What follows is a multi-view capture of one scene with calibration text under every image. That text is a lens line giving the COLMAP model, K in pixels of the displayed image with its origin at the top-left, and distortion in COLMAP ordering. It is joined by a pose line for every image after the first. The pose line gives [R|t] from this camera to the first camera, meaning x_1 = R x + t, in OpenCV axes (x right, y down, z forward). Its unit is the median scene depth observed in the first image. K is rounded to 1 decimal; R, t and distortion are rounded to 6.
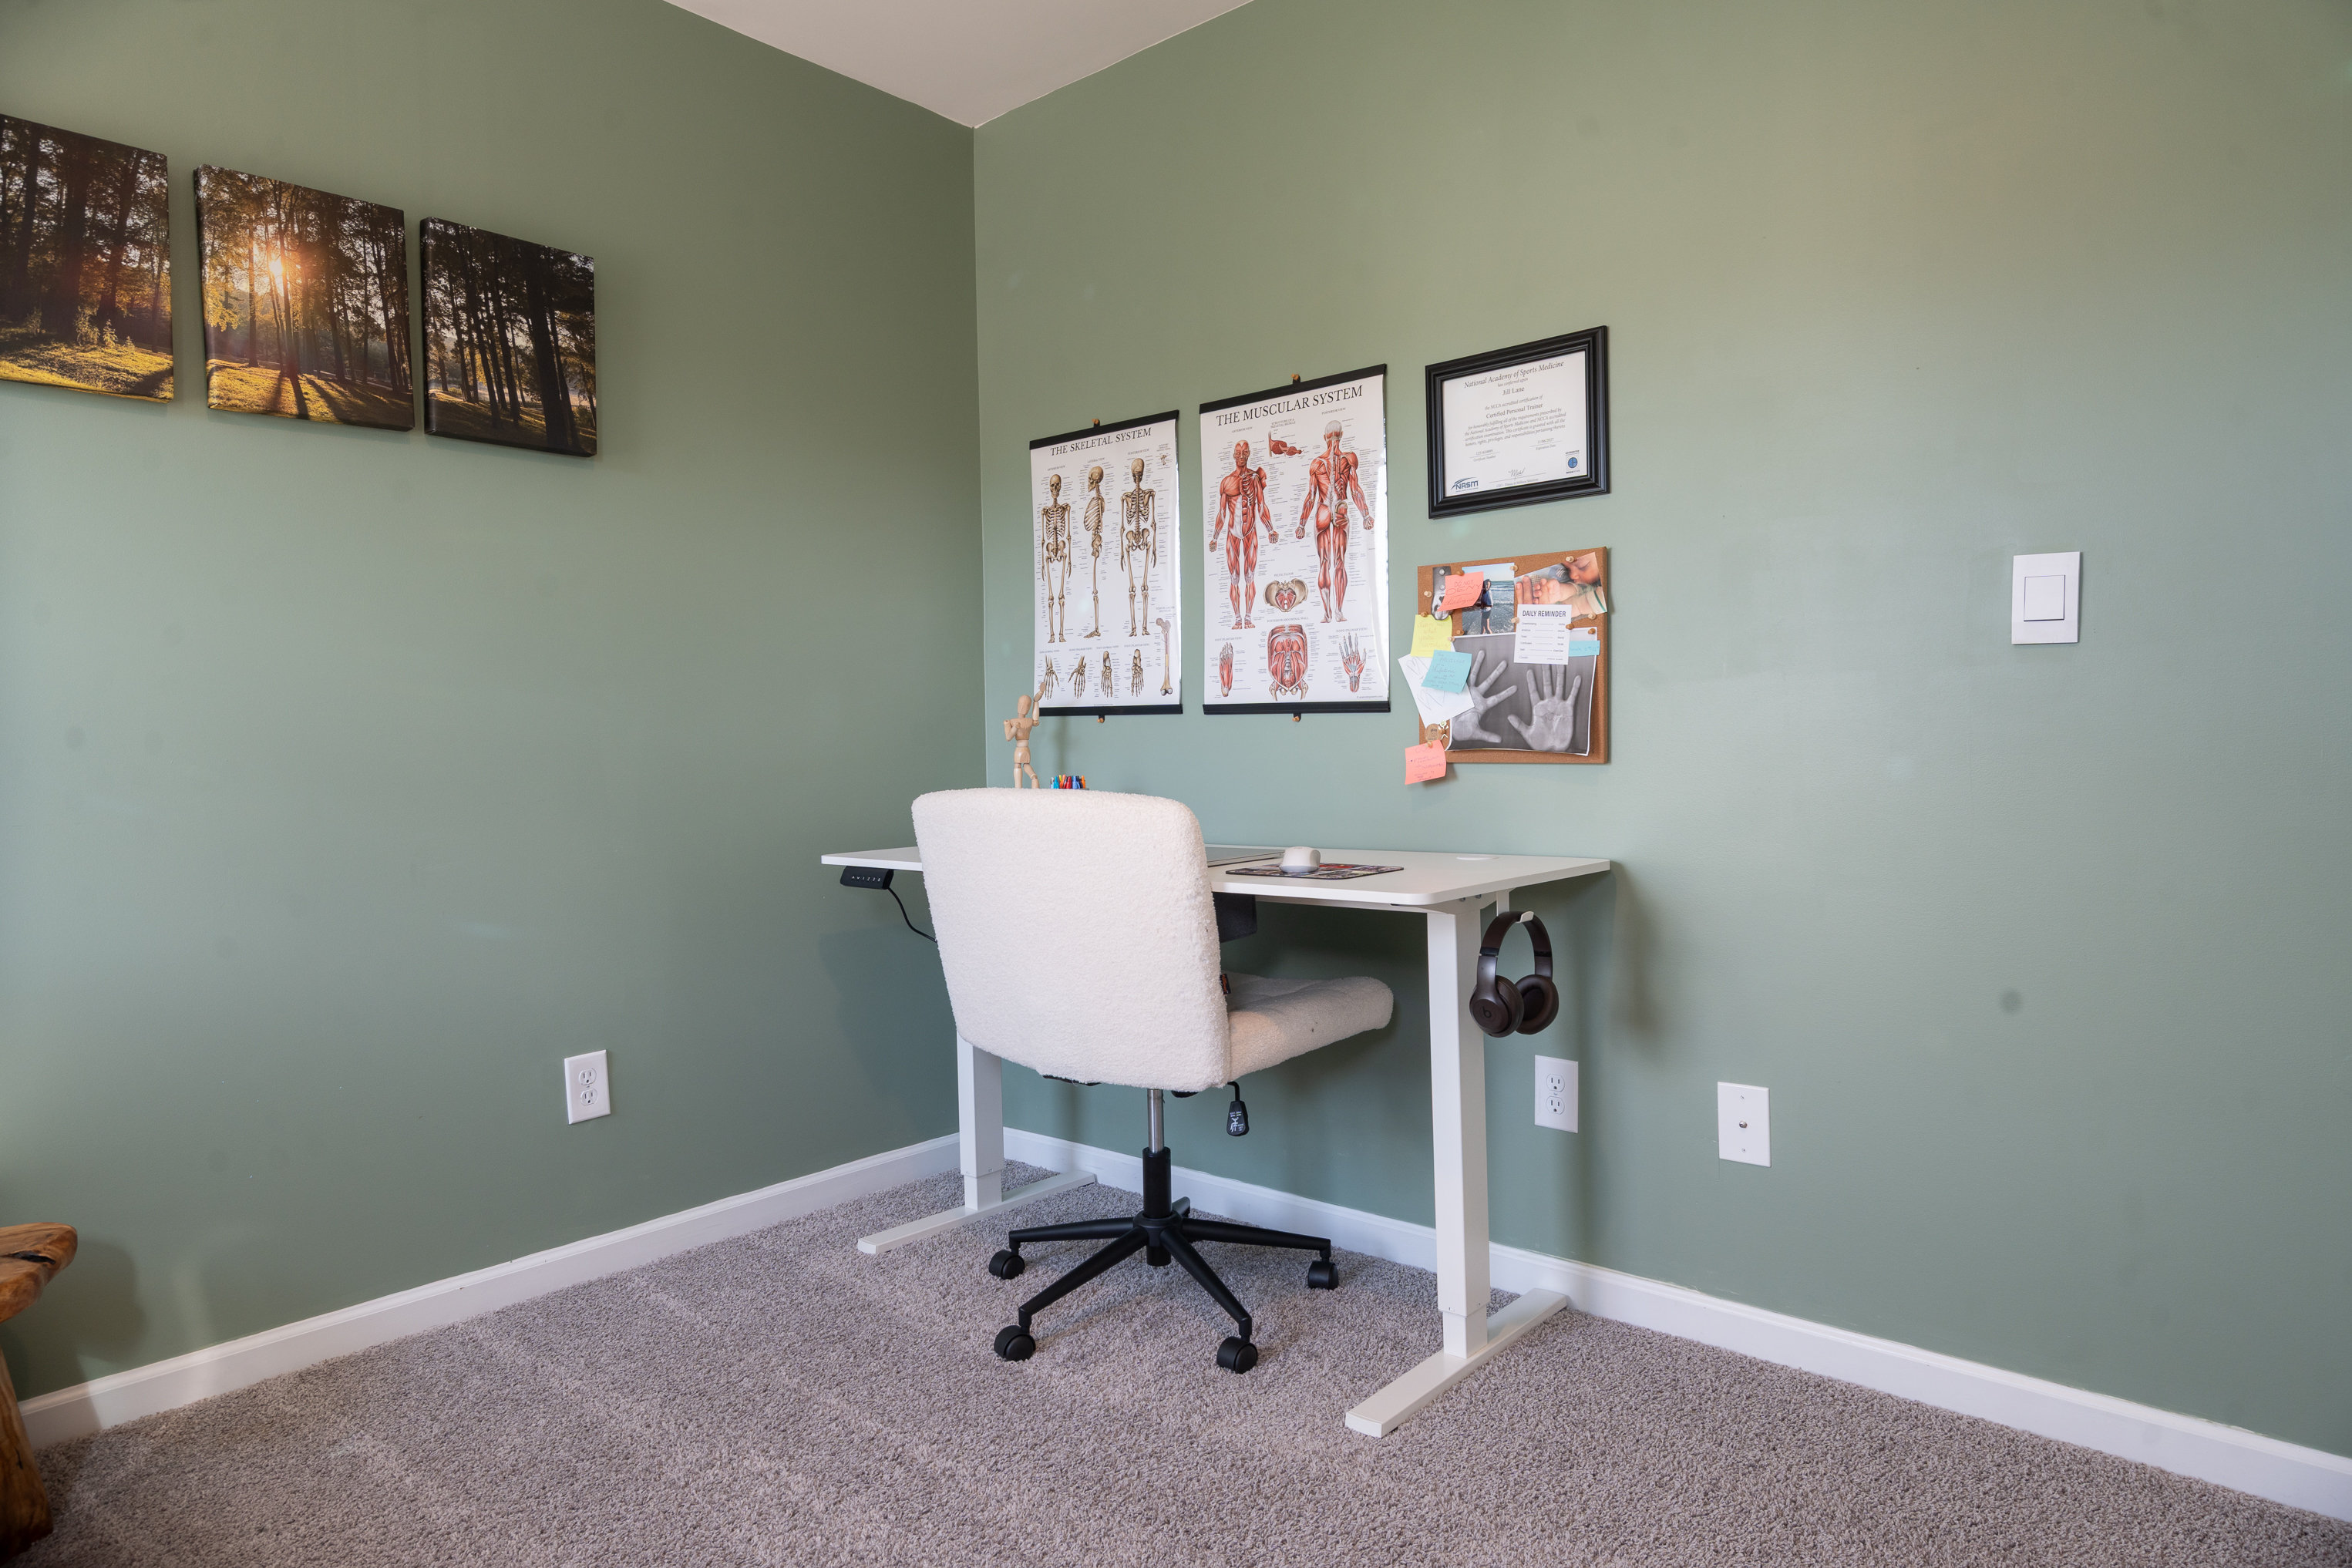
lens RADIAL K [[1437.5, 0, 1177.9], [0, 1437.5, 786.6], [0, 0, 1]] dist [0.003220, 0.000887]
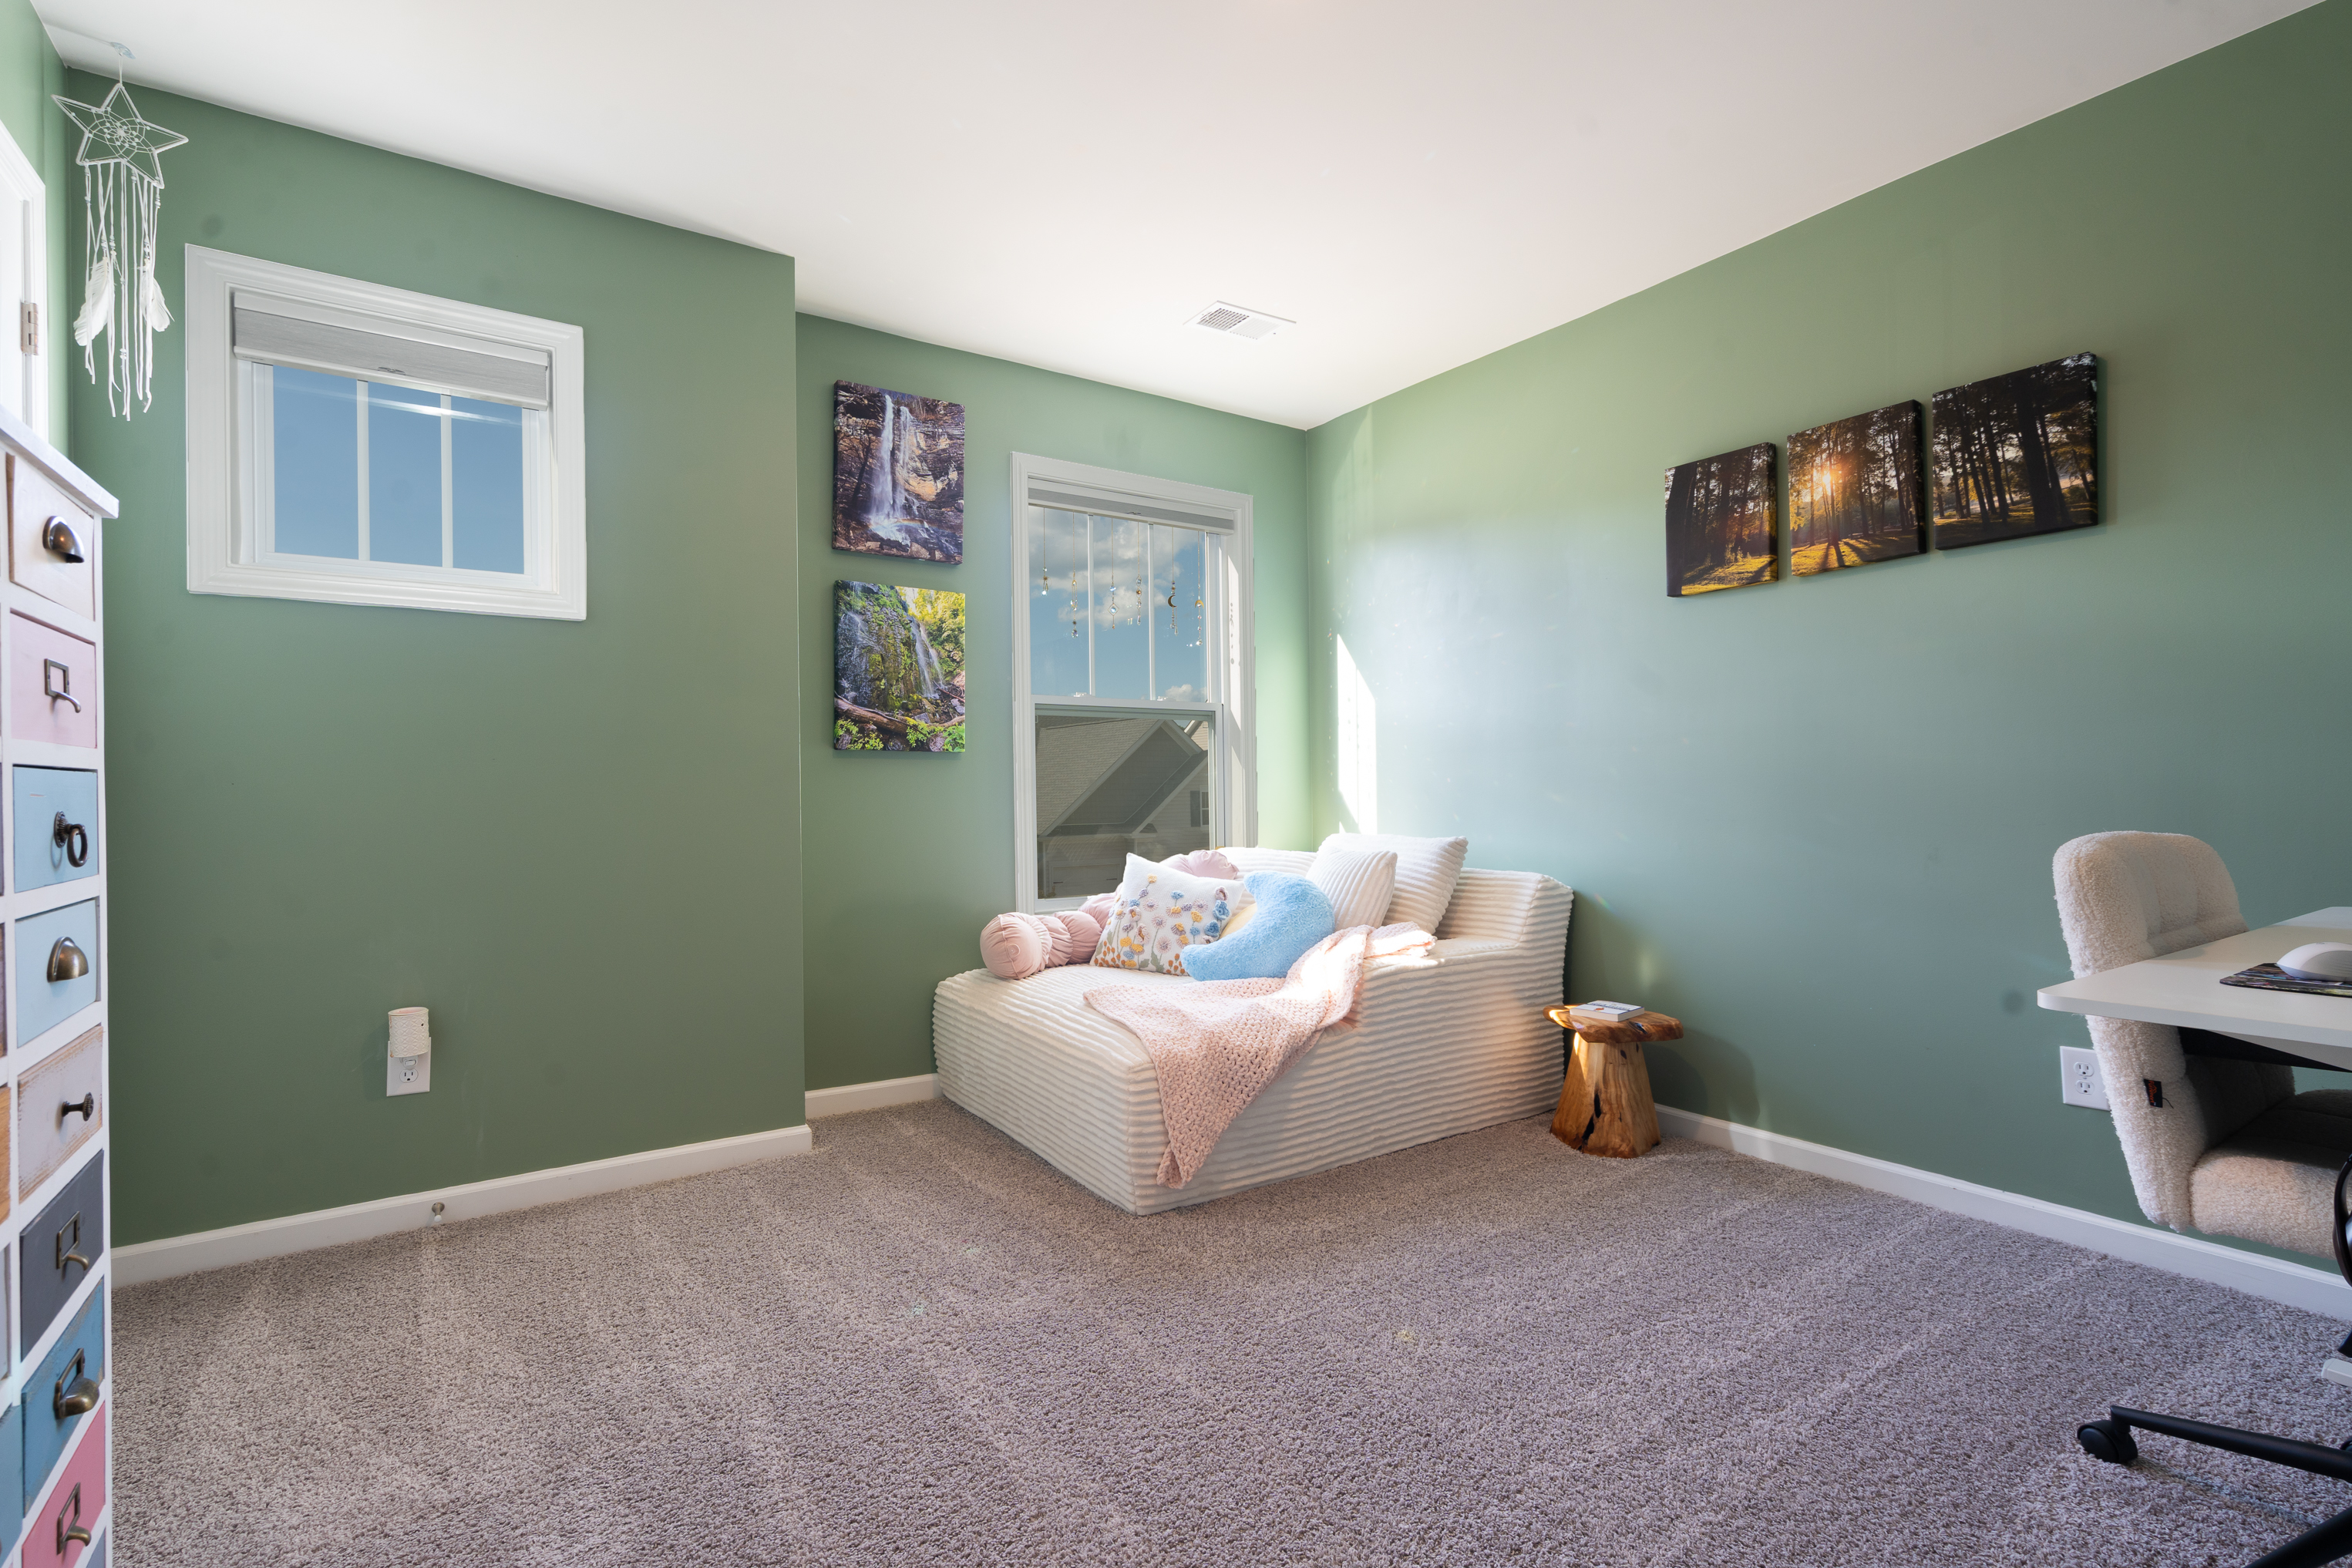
lens RADIAL K [[1077.2, 0, 1177.2], [0, 1077.2, 783.1], [0, 0, 1]] dist [-0.000381, 0.001577]
pose [[-0.252775, 0.010131, -0.967472, 0.676892], [-0.019819, 0.999681, 0.015647, -0.027103], [0.967322, 0.023129, -0.252494, 0.584542]]
